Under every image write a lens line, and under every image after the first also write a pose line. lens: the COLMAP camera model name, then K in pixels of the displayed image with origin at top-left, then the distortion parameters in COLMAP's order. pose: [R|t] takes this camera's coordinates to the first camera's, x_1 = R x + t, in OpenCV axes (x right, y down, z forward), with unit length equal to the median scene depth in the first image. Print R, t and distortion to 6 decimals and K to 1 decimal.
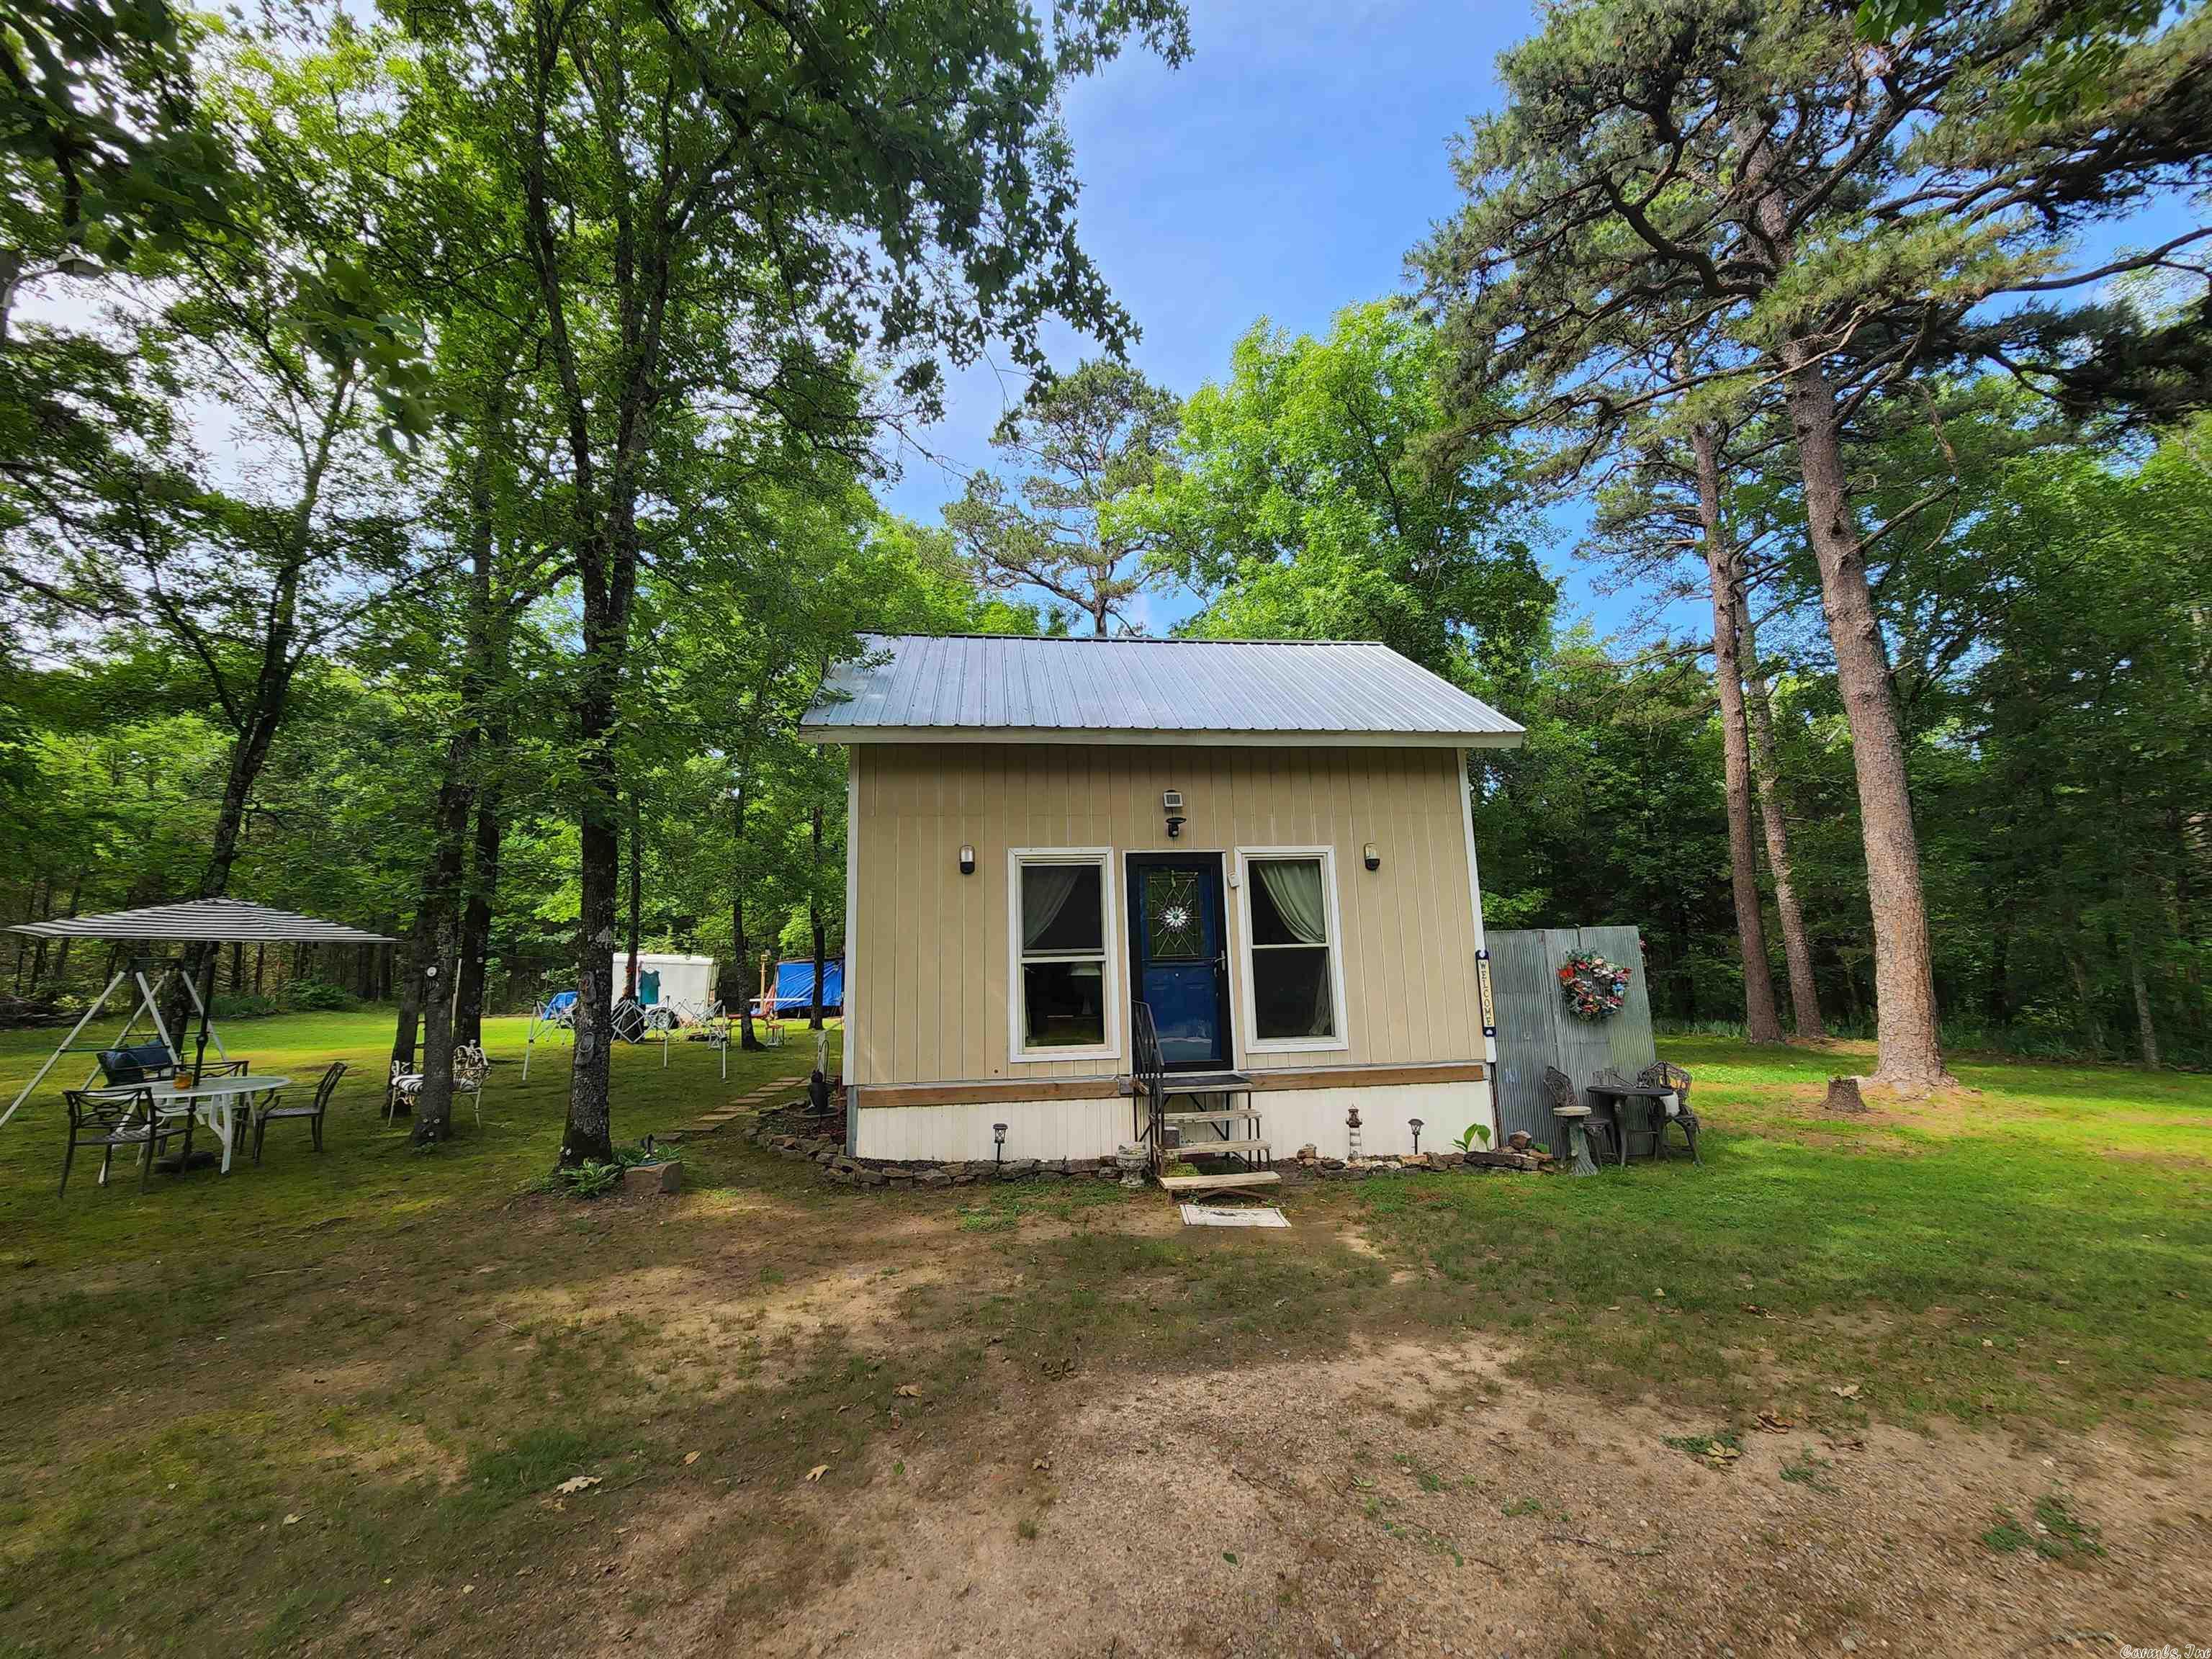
lens RADIAL K [[913.8, 0, 1096.7], [0, 913.8, 826.3], [0, 0, 1]] dist [-0.001770, 0.000727]
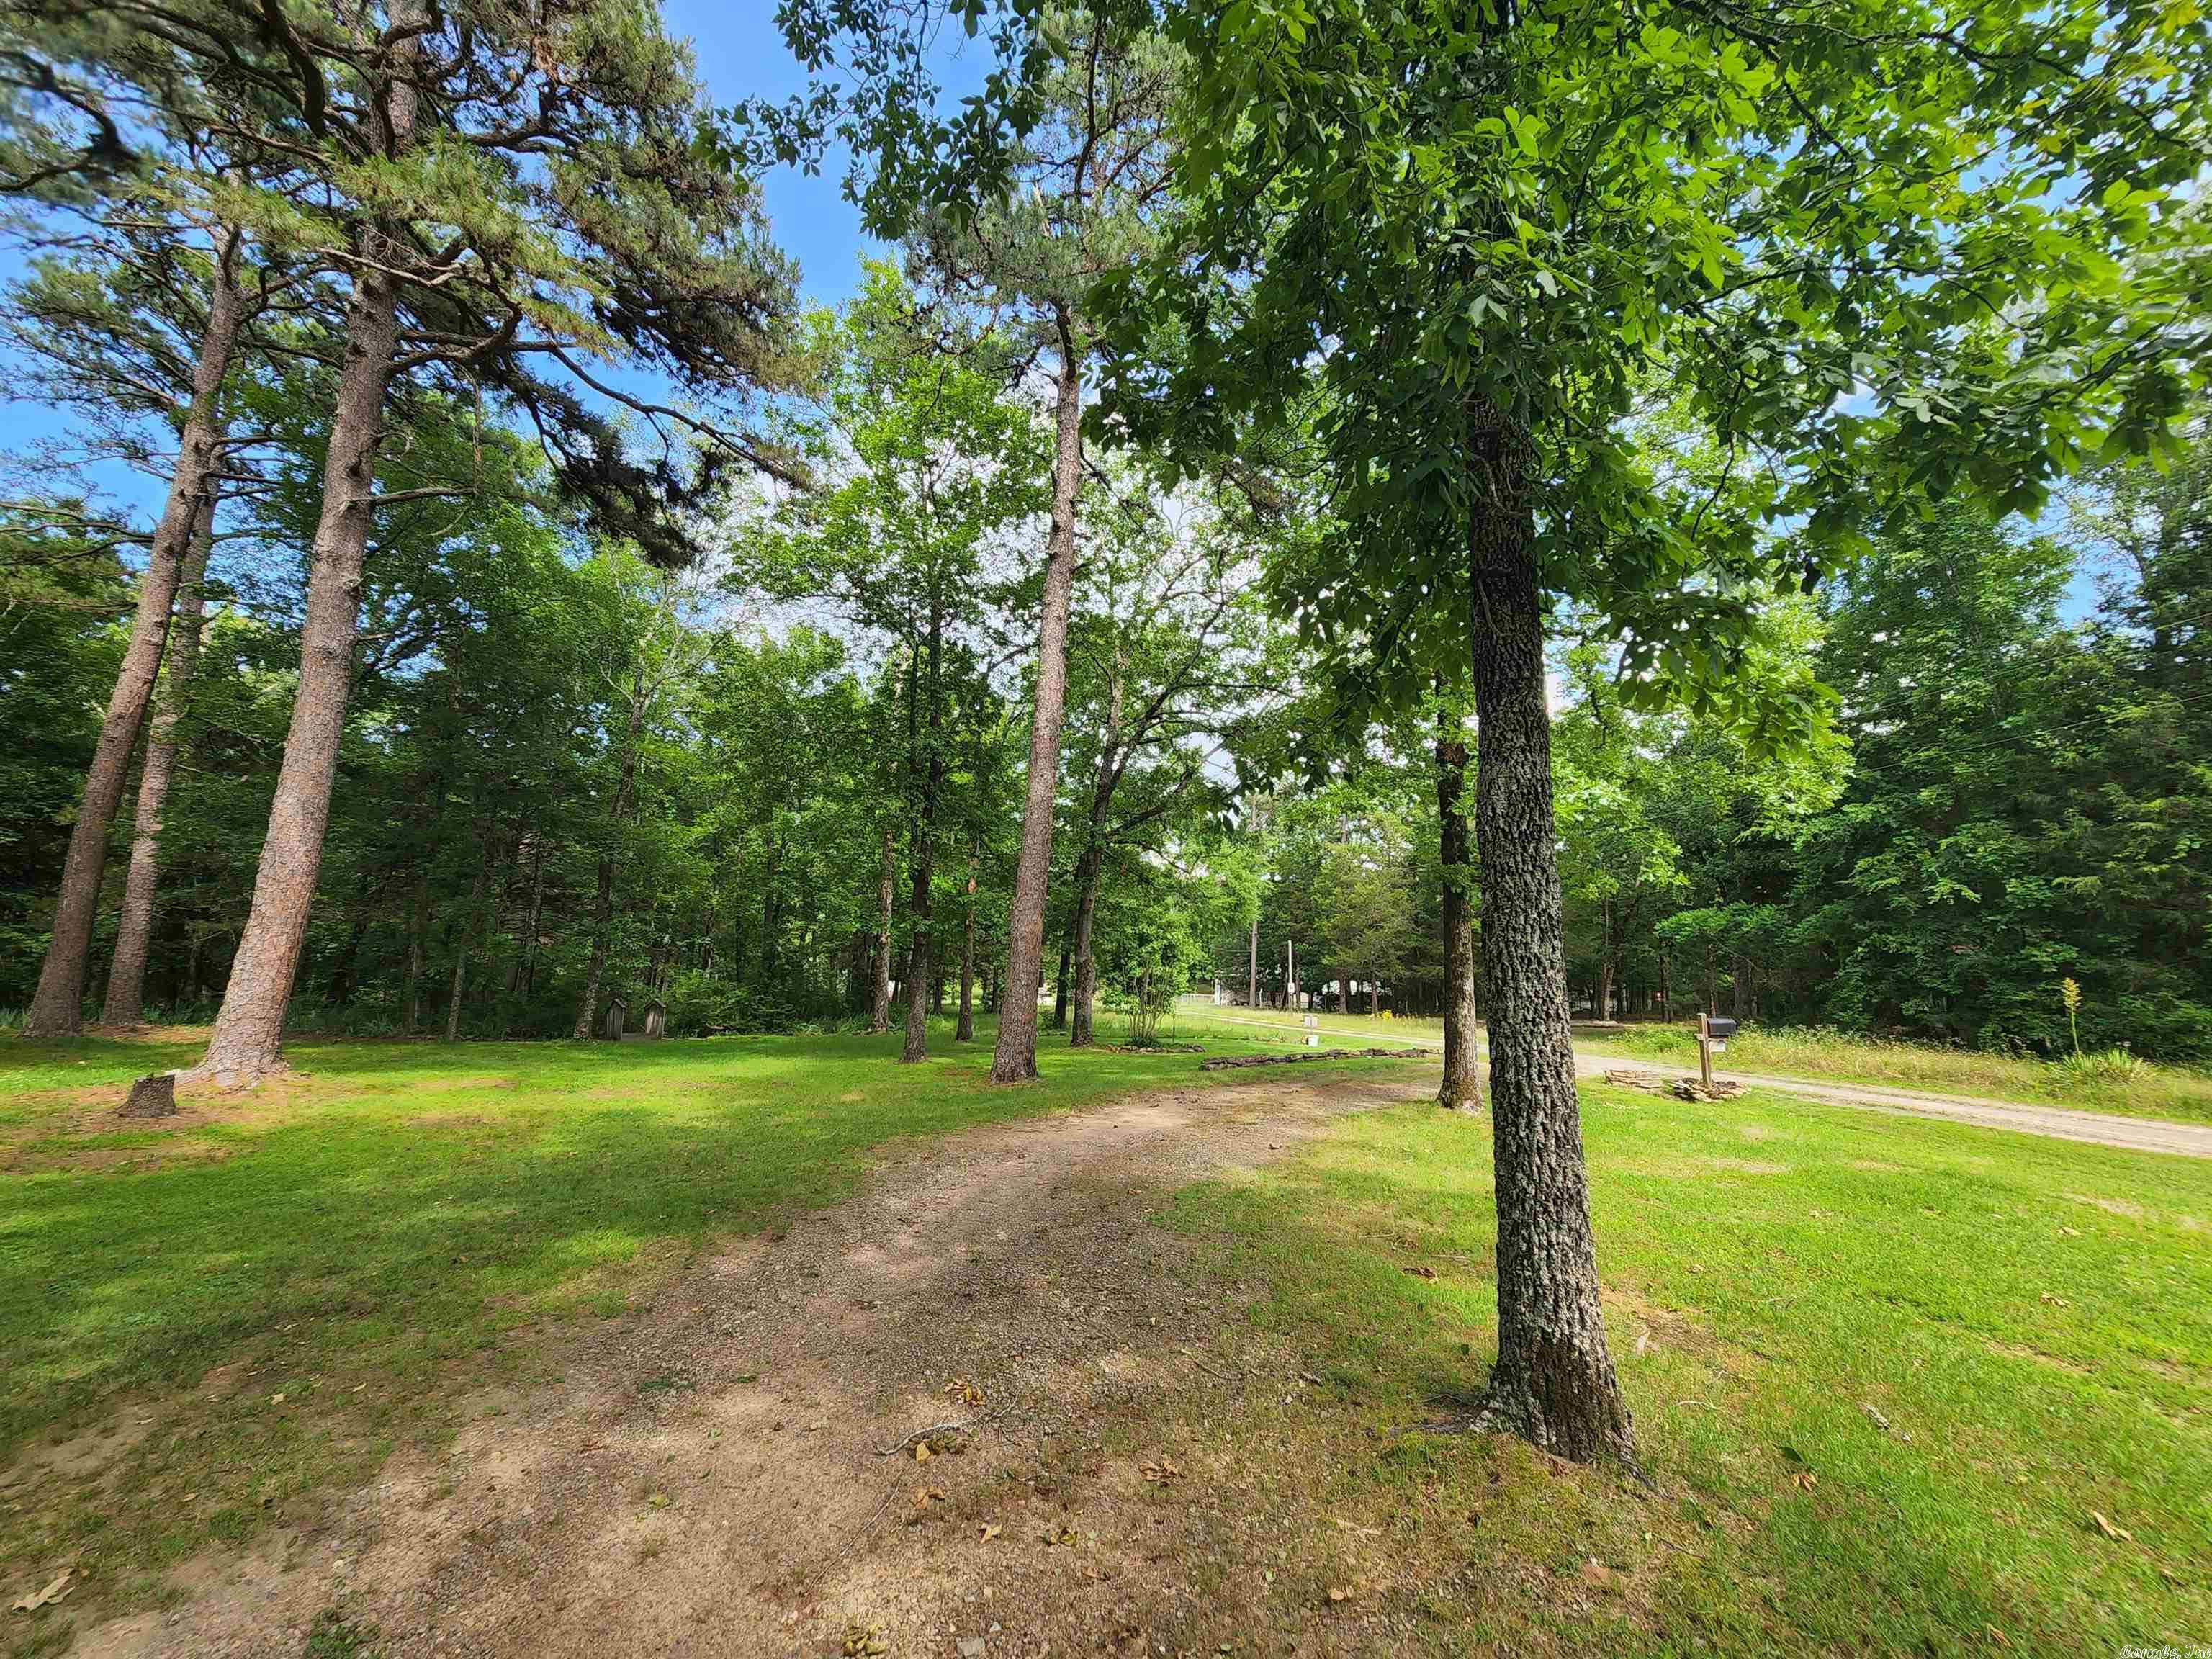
lens RADIAL K [[913.8, 0, 1106.9], [0, 913.8, 817.4], [0, 0, 1]] dist [-0.001770, 0.000727]
pose [[0.102555, 0.177669, 0.978732, 0.075649], [-0.188595, 0.969547, -0.156240, 0.022883], [-0.976685, -0.168561, 0.132939, 0.121103]]
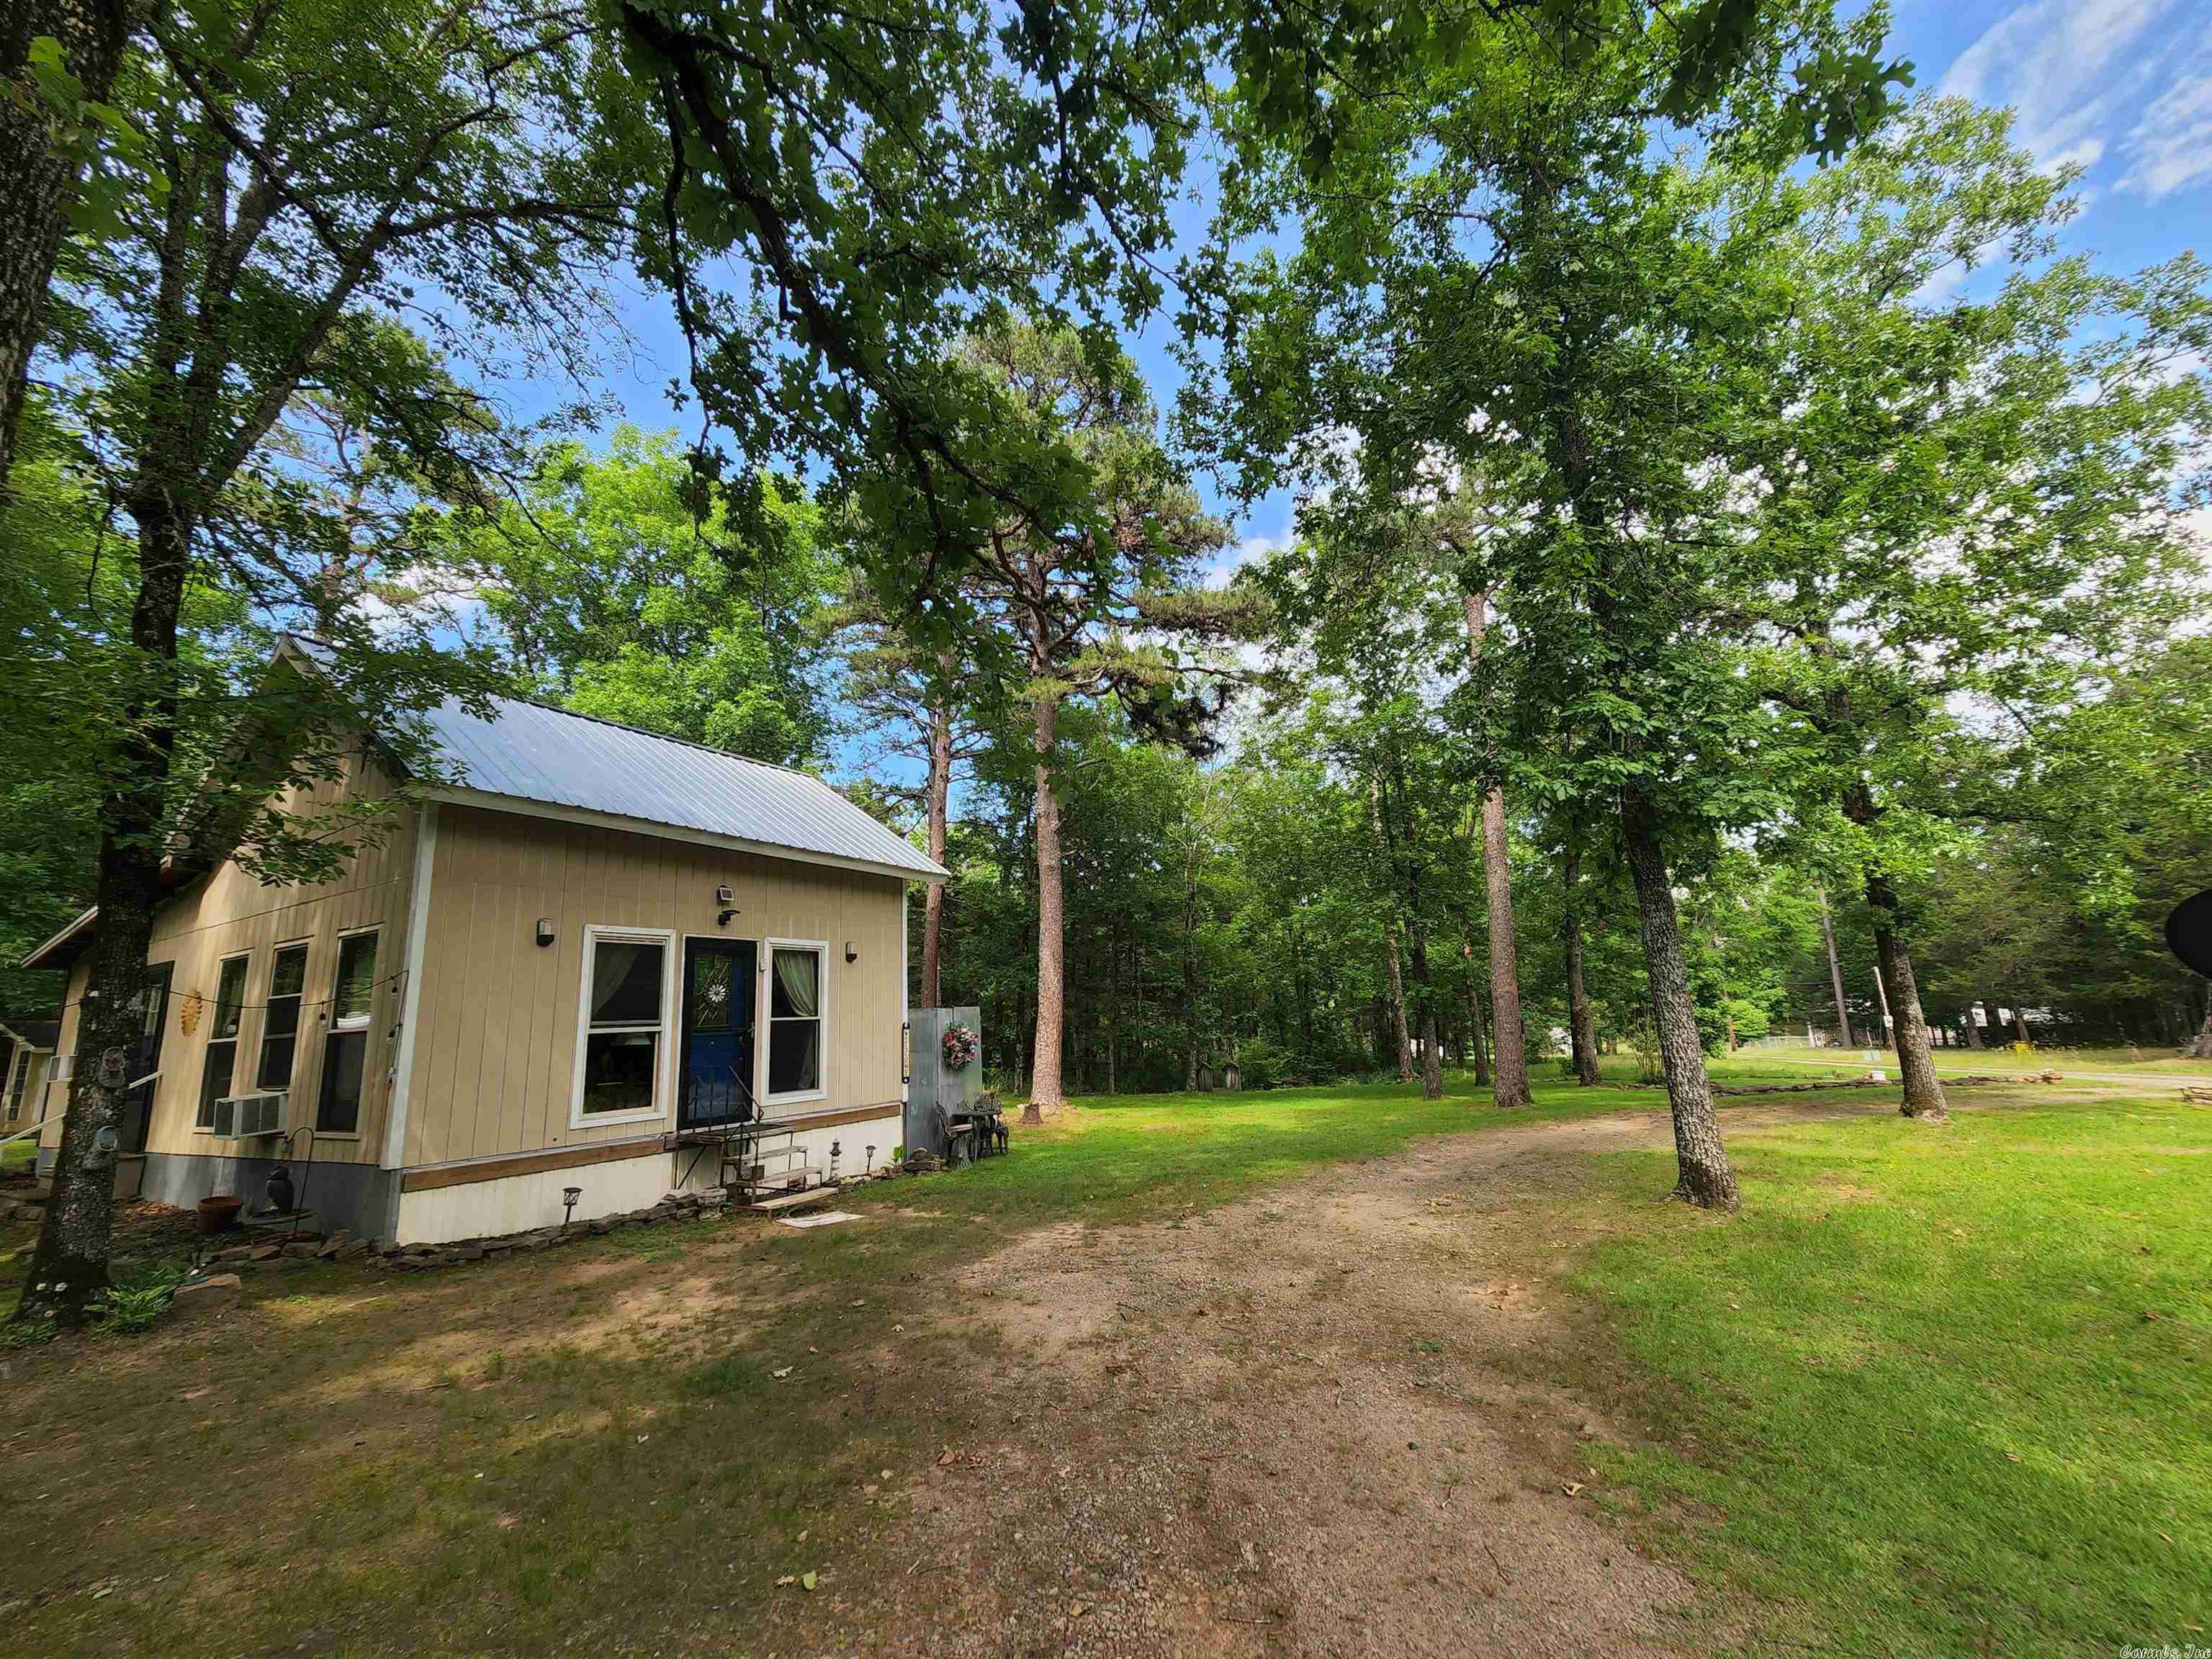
lens RADIAL K [[913.8, 0, 1110.1], [0, 913.8, 830.1], [0, 0, 1]] dist [-0.001770, 0.000727]
pose [[0.602463, 0.165189, 0.780865, -0.580488], [-0.102700, 0.986259, -0.129403, -0.008611], [-0.791512, -0.002234, 0.611150, -0.128688]]
